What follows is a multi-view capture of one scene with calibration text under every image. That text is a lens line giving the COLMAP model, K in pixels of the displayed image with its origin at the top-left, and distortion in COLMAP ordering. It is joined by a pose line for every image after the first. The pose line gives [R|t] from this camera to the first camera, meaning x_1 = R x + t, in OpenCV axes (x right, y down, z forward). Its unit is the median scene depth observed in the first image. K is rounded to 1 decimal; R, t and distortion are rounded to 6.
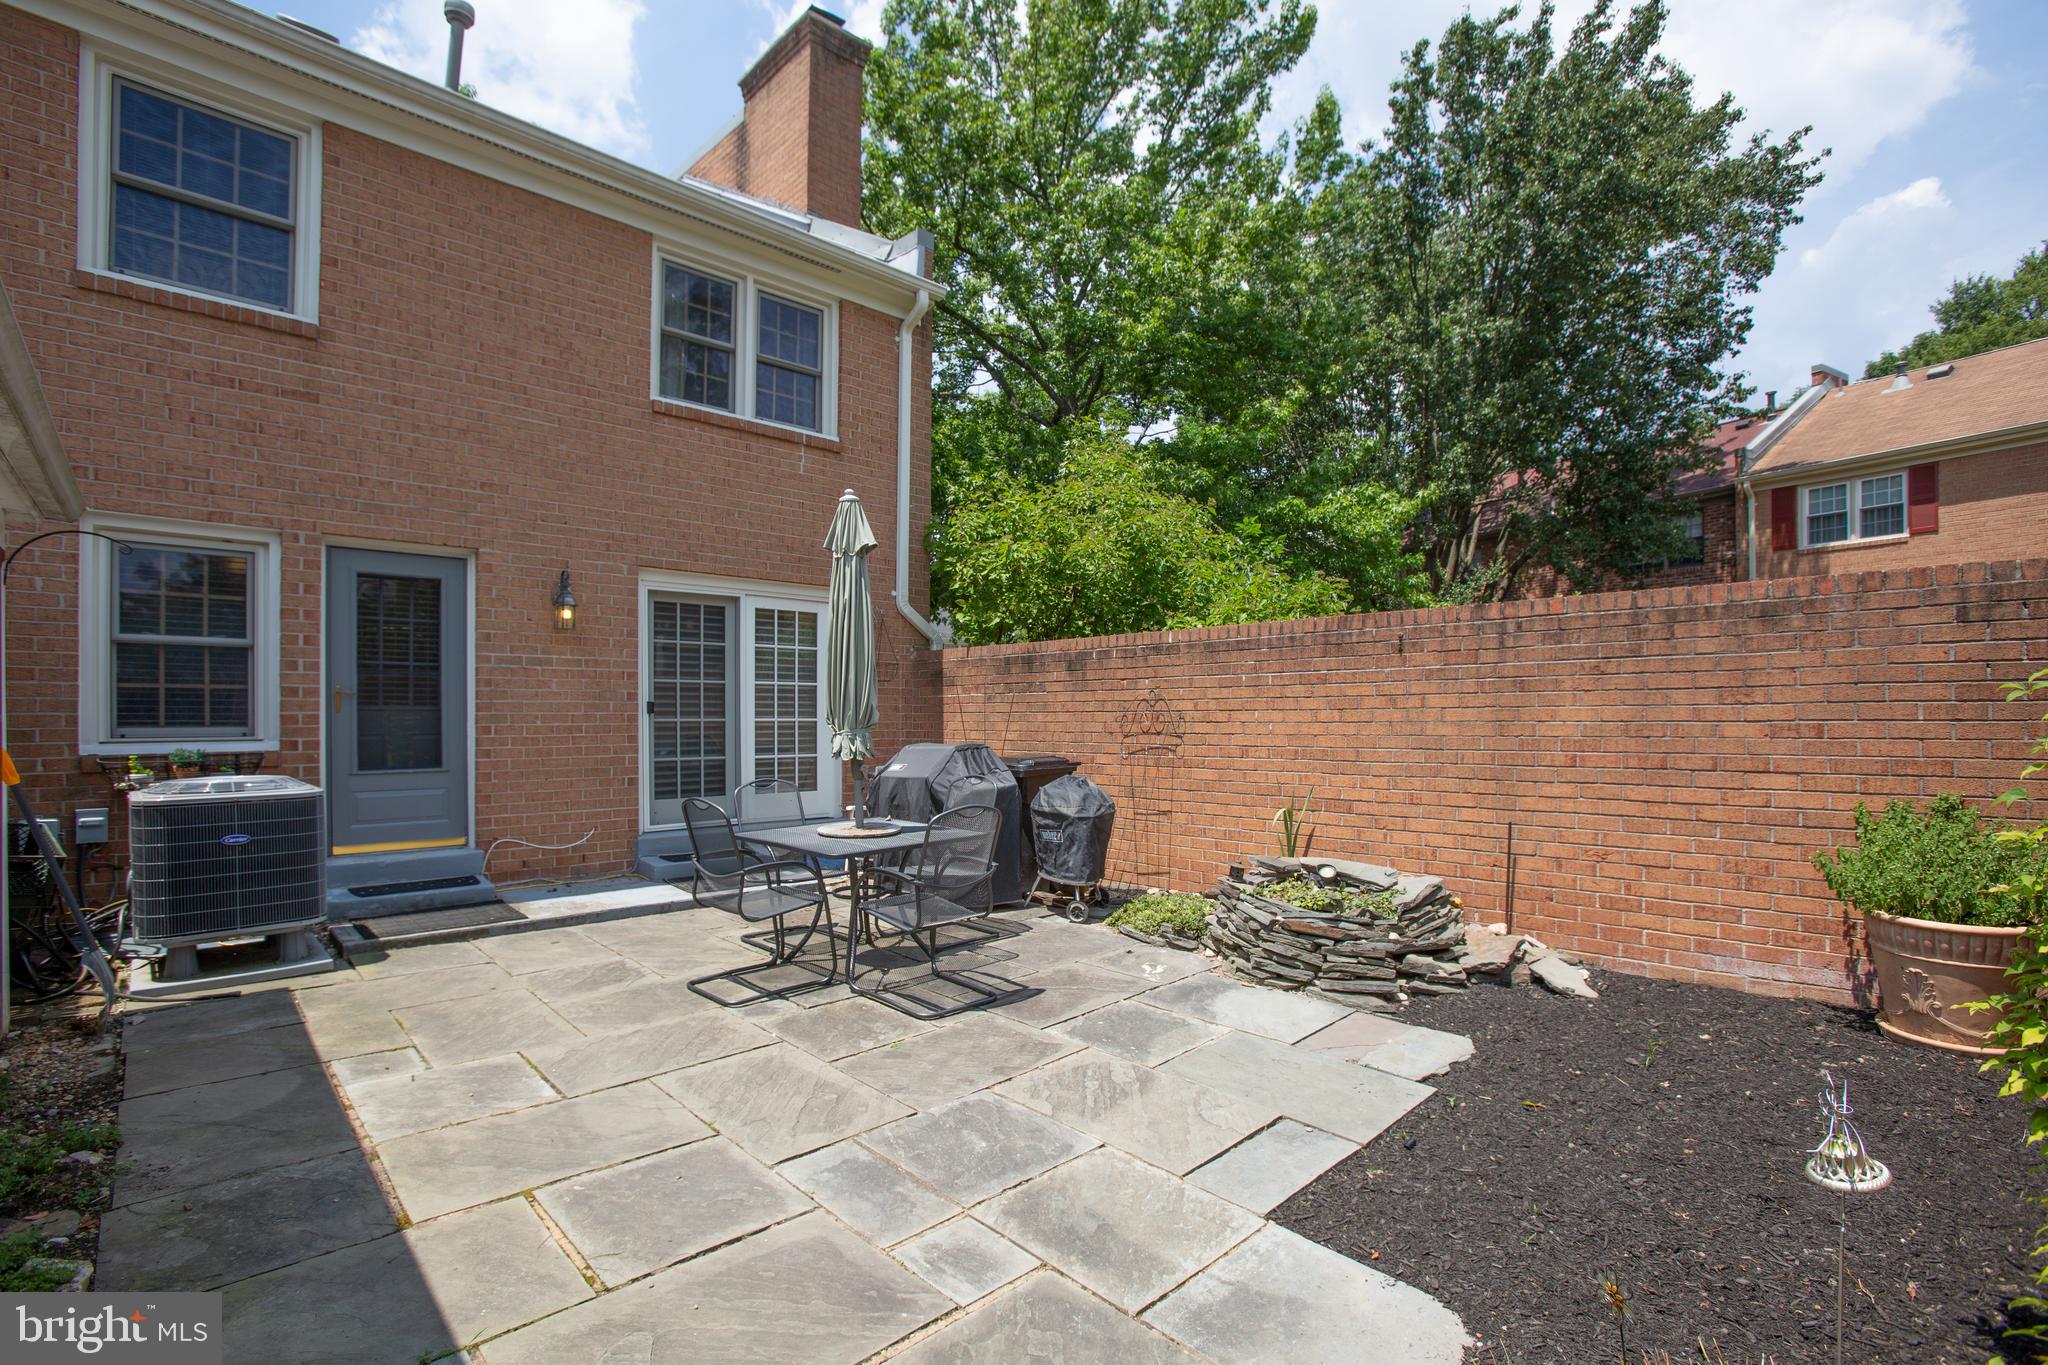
lens RADIAL K [[945.4, 0, 1022.3], [0, 945.4, 725.4], [0, 0, 1]] dist [-0.097900, 0.042234]
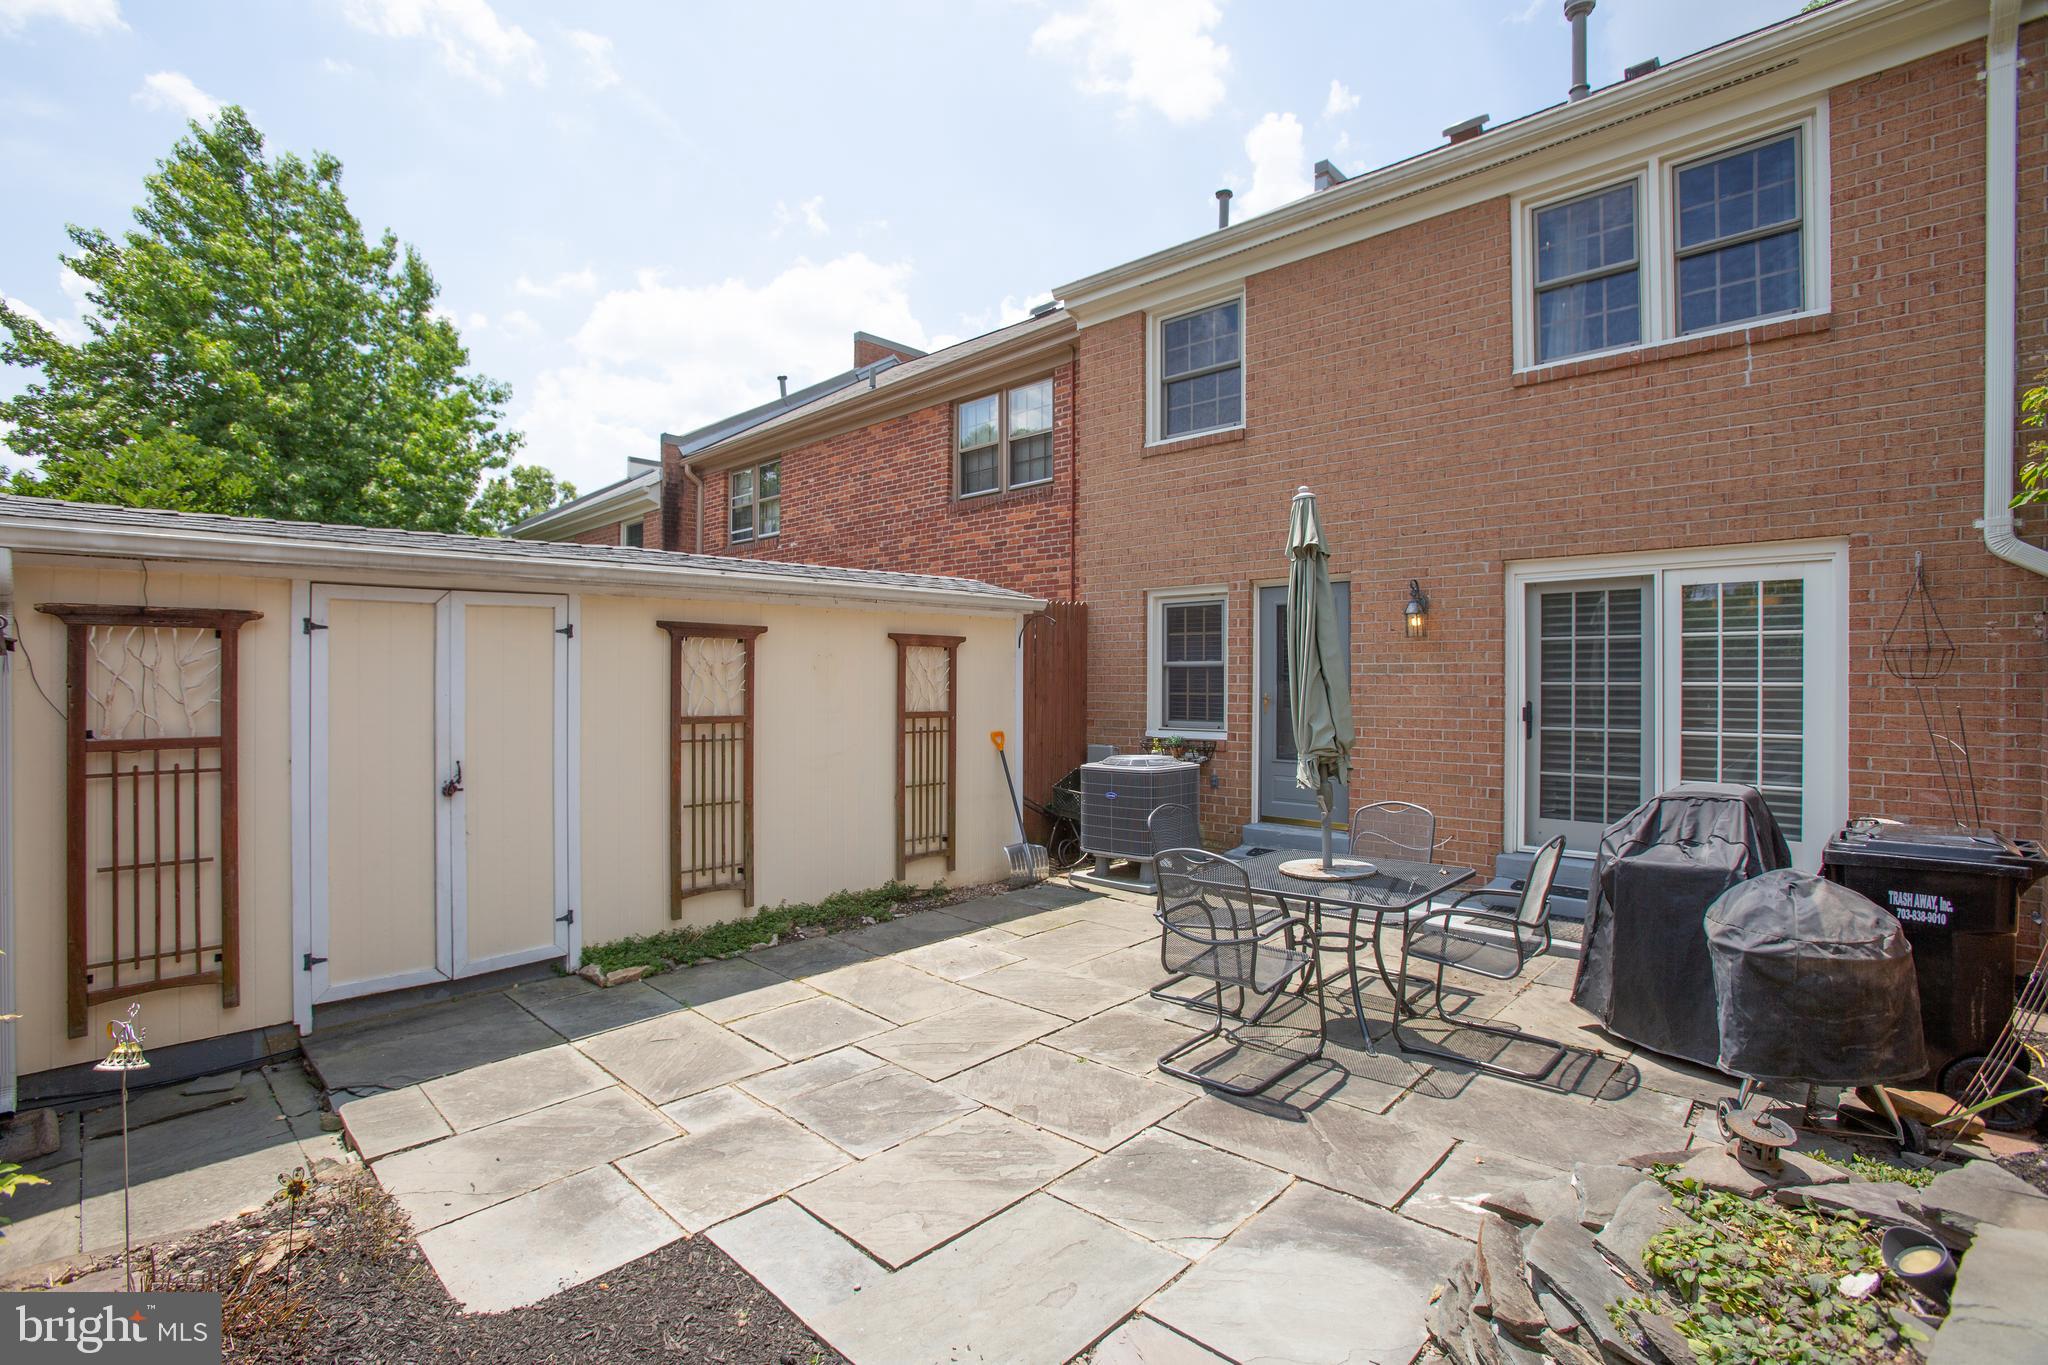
lens RADIAL K [[959.9, 0, 1017.3], [0, 959.9, 671.0], [0, 0, 1]] dist [-0.070008, 0.025695]
pose [[0.020371, -0.014457, -0.999688, 0.647620], [-0.016253, 0.999759, -0.014789, -0.051144], [0.999660, 0.016549, 0.020131, 0.633108]]
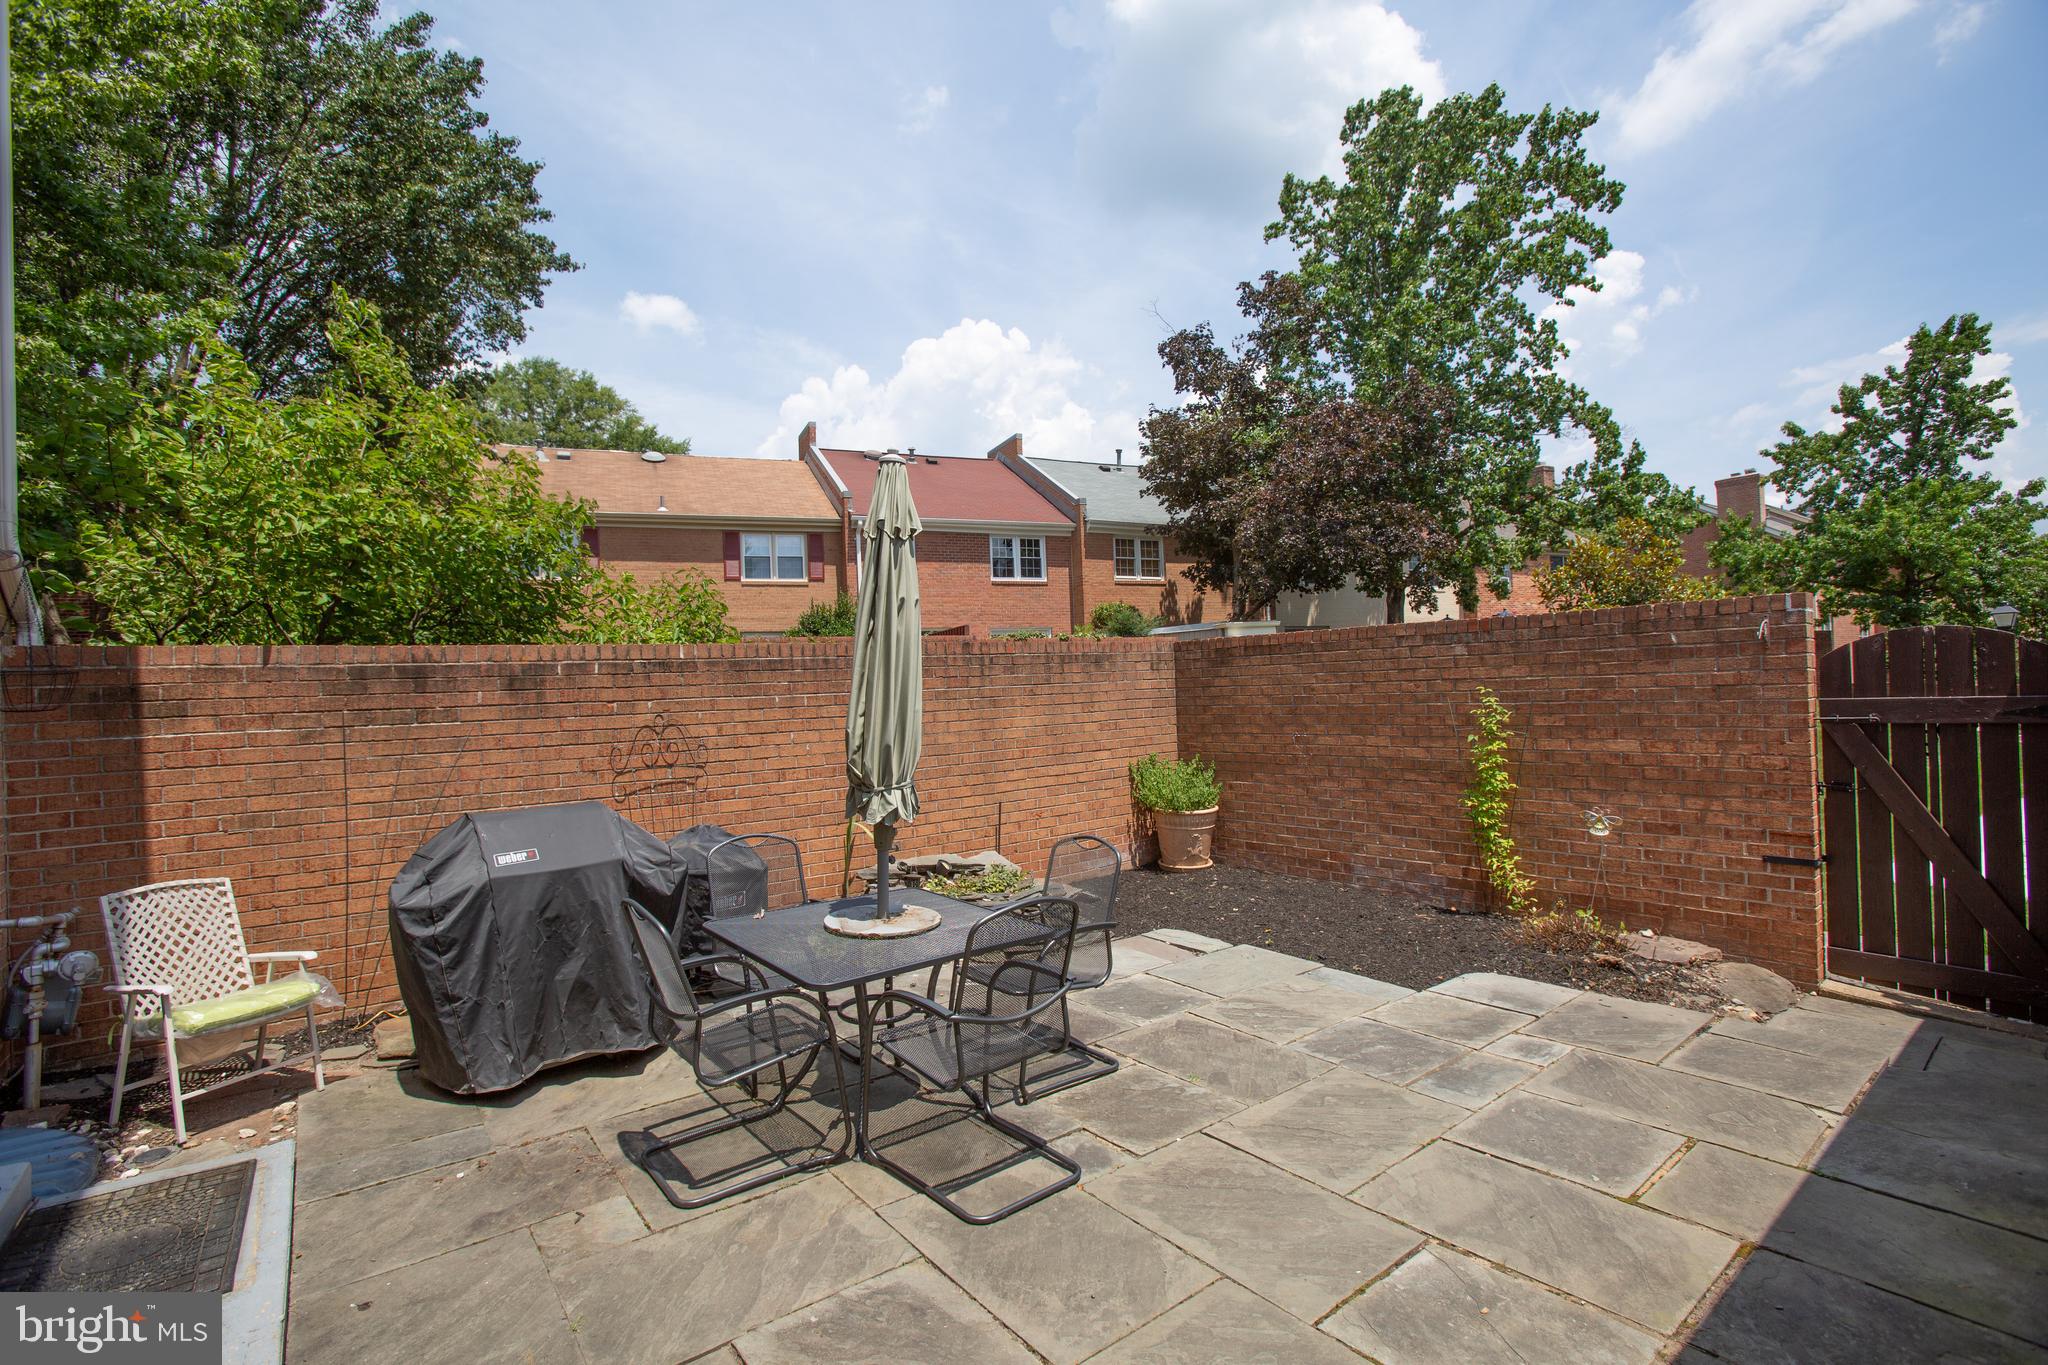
lens RADIAL K [[919.0, 0, 1025.0], [0, 919.0, 695.9], [0, 0, 1]] dist [-0.086911, 0.033292]
pose [[0.110549, -0.004680, 0.993860, -0.773790], [0.046719, 0.998908, -0.000493, -0.047785], [-0.992772, 0.046487, 0.110647, 0.741394]]
